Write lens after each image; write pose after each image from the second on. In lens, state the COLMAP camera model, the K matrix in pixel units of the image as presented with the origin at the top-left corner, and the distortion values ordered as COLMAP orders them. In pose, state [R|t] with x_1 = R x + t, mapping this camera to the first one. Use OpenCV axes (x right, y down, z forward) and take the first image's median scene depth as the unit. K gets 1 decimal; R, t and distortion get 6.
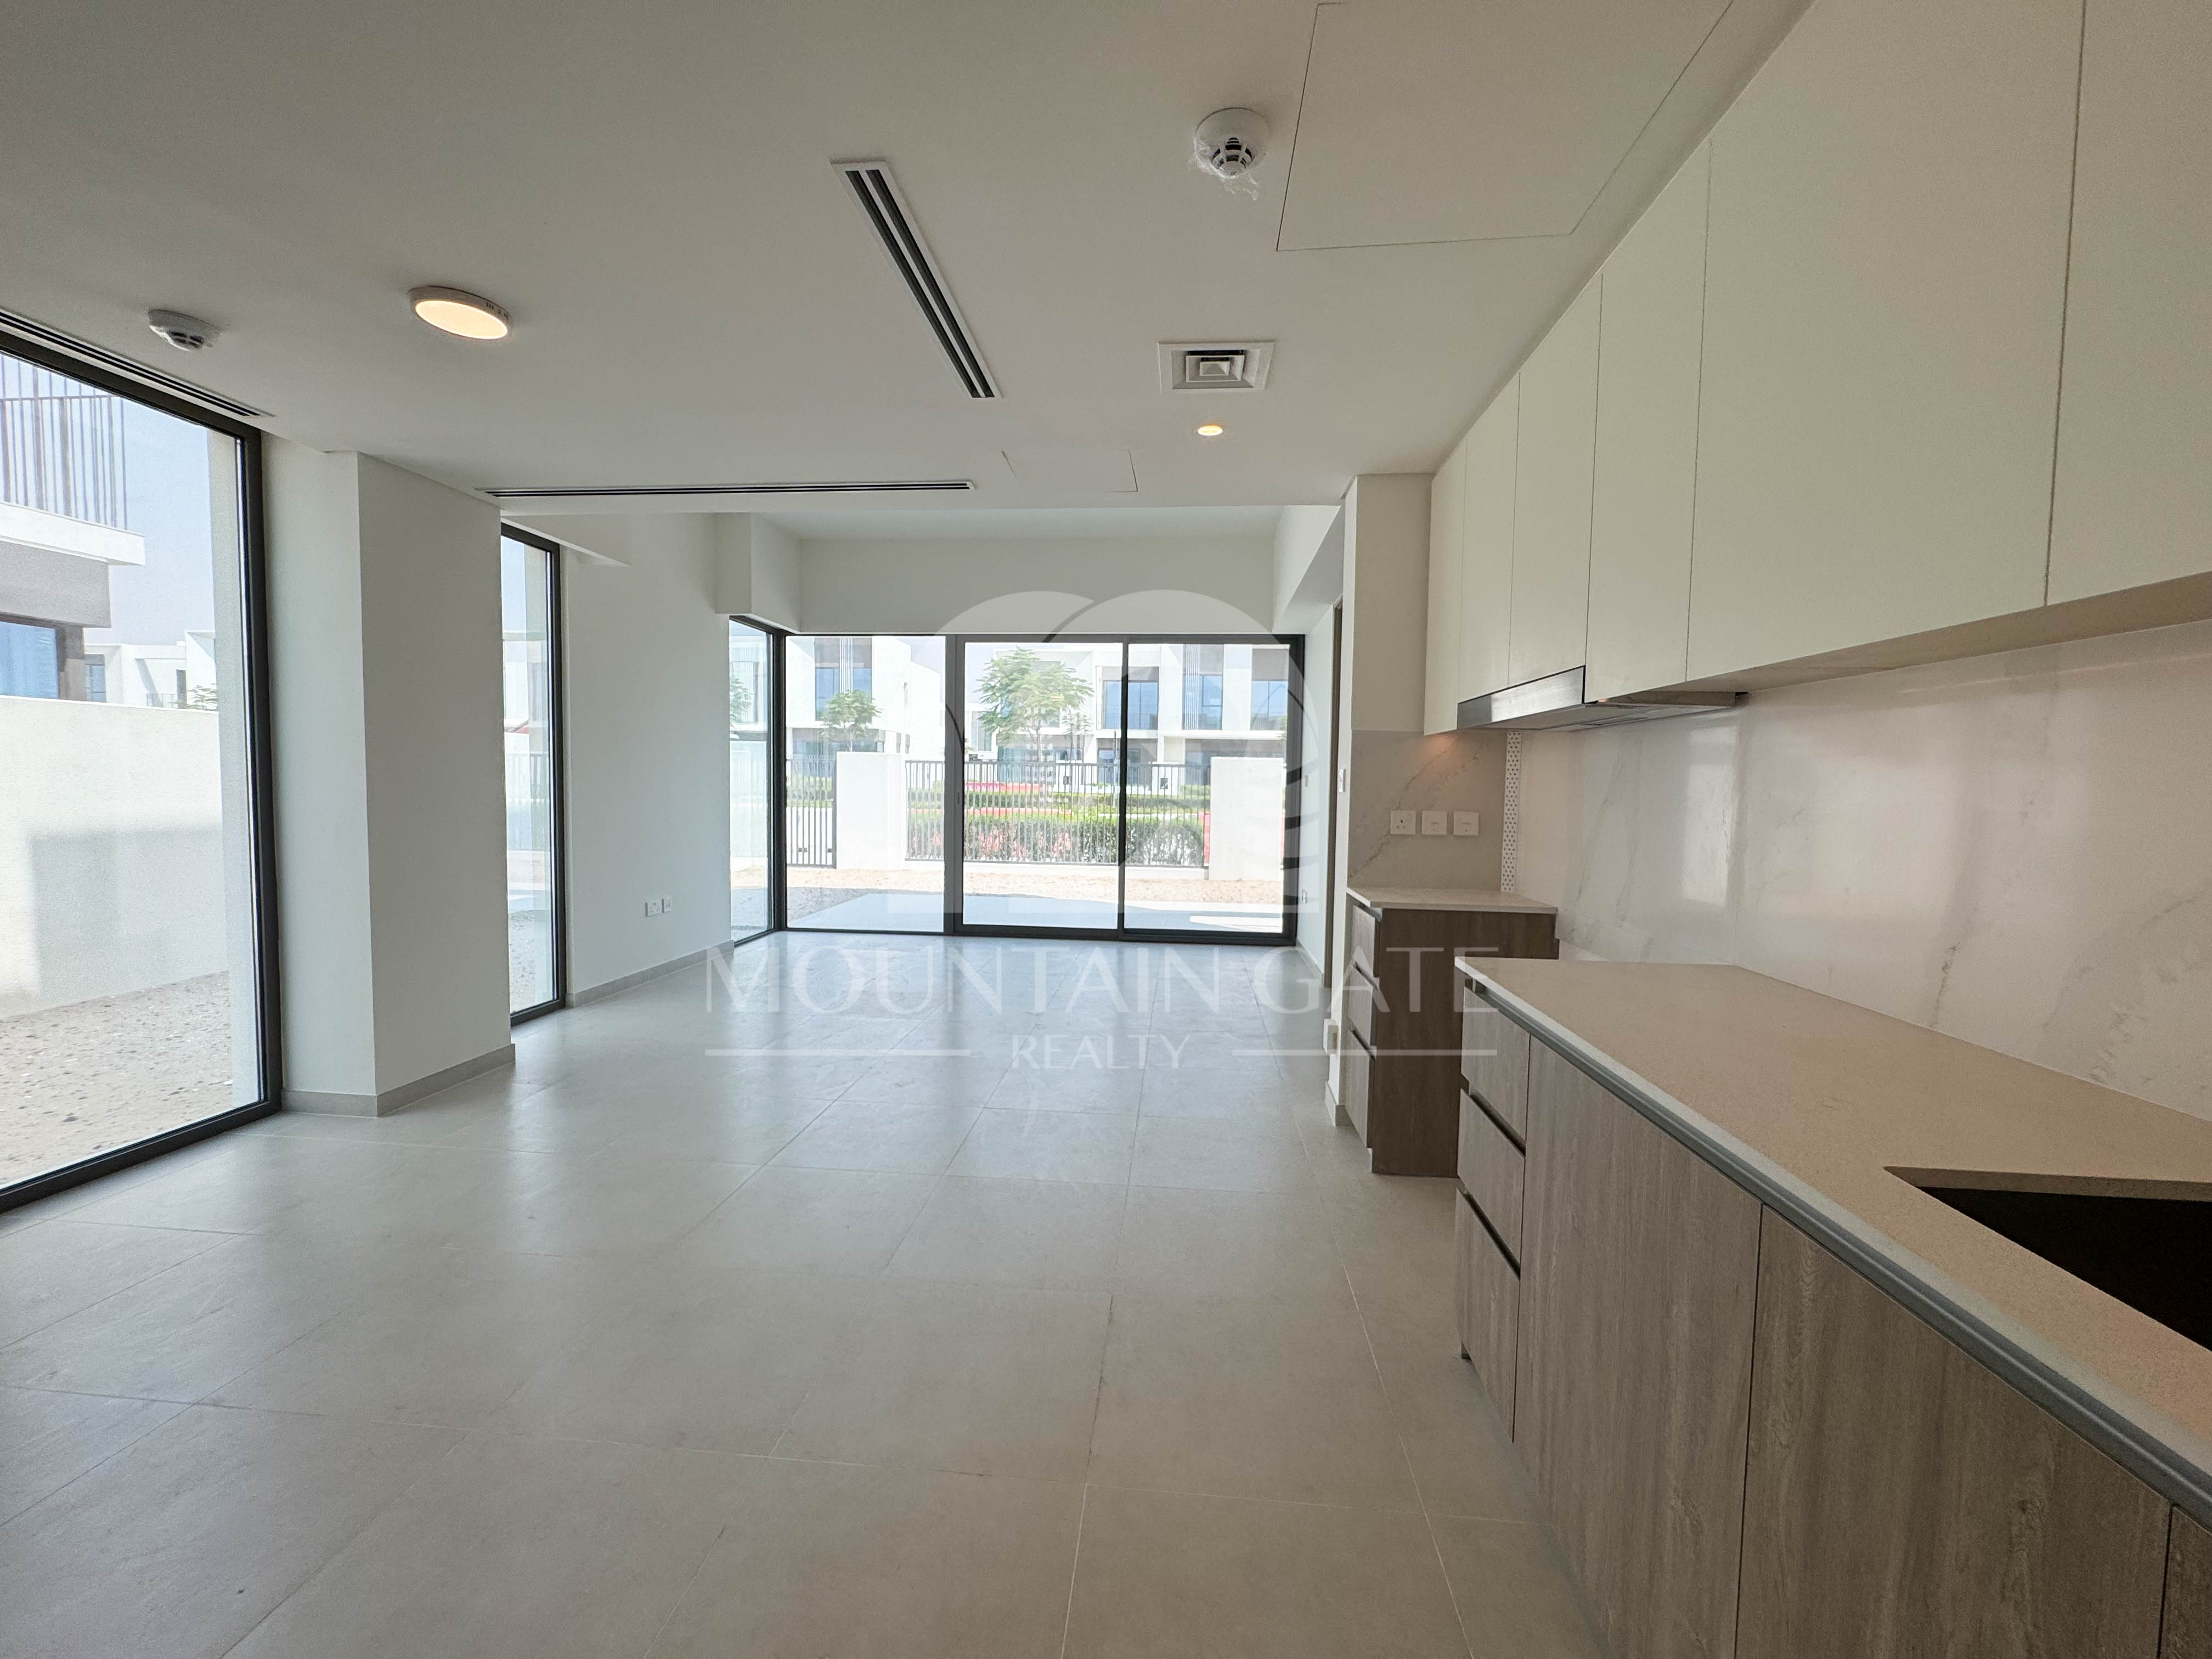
lens RADIAL K [[886.2, 0, 1099.8], [0, 886.2, 829.1], [0, 0, 1]] dist [-0.002560, 0.000231]
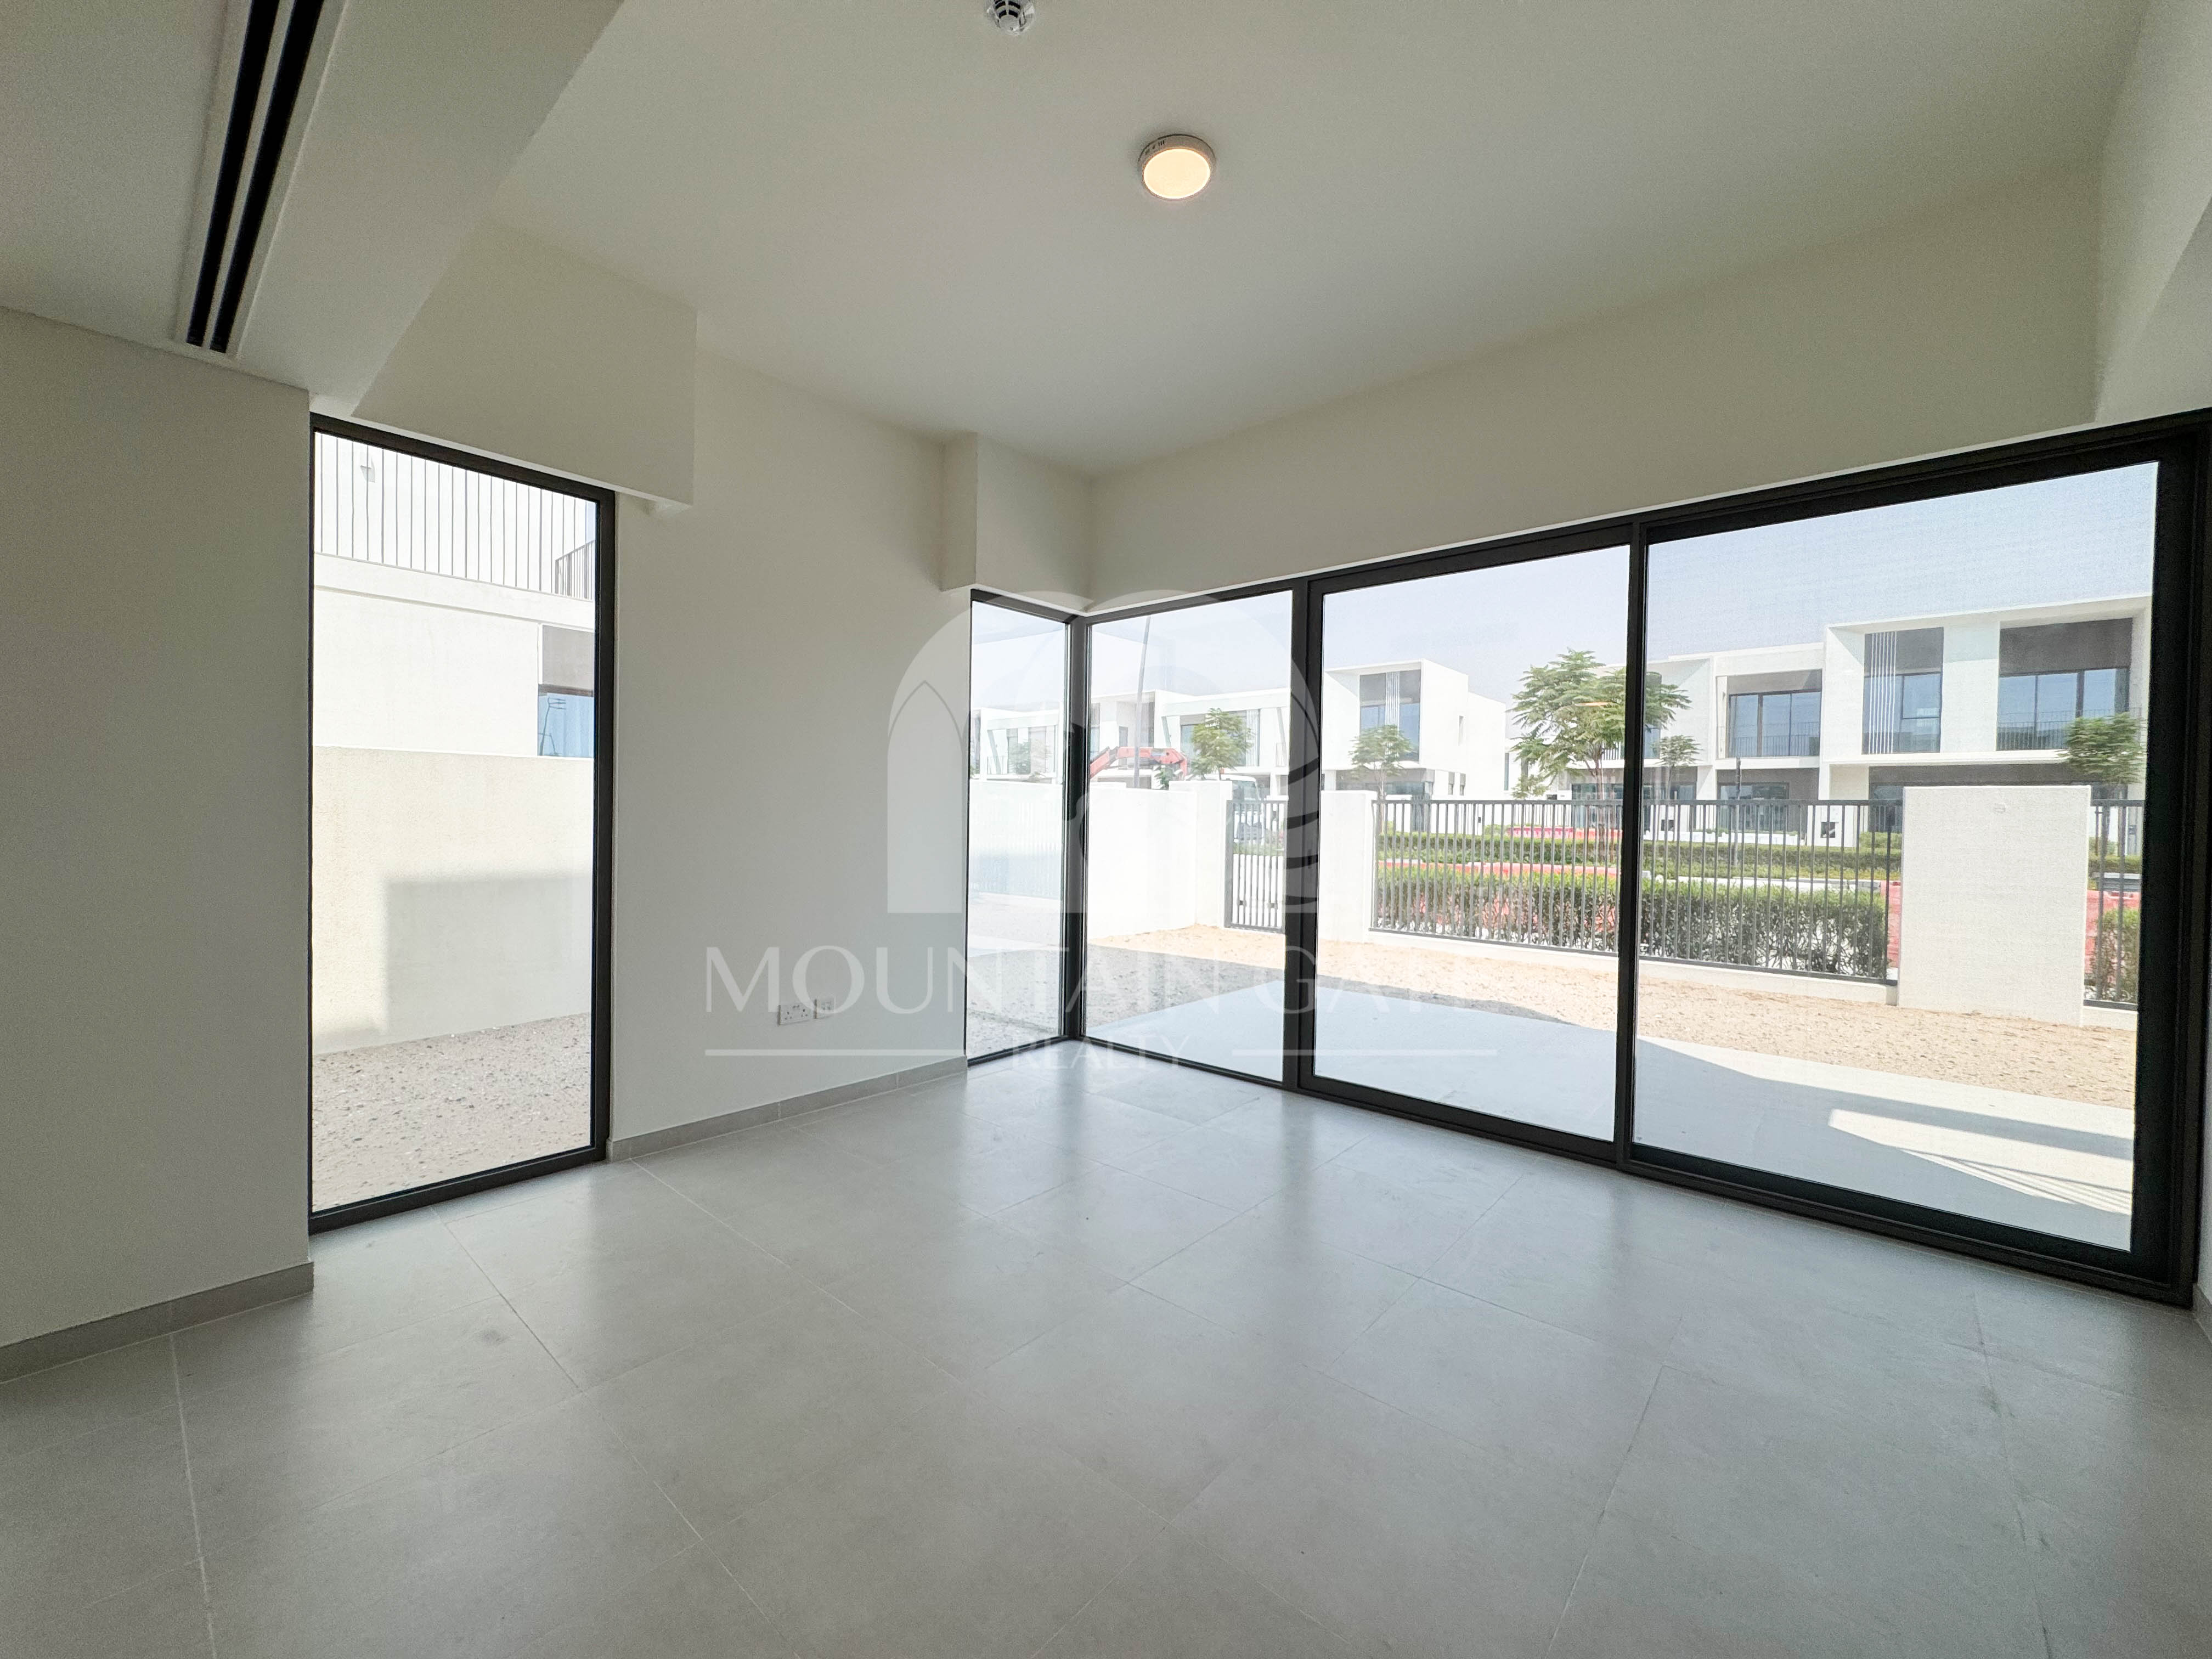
lens RADIAL K [[886.2, 0, 1099.8], [0, 886.2, 829.1], [0, 0, 1]] dist [-0.002560, 0.000231]
pose [[0.811333, 0.005057, -0.584563, 0.072716], [-0.033812, 0.998695, -0.038289, -0.027750], [0.583606, 0.050830, 0.810445, 0.446782]]
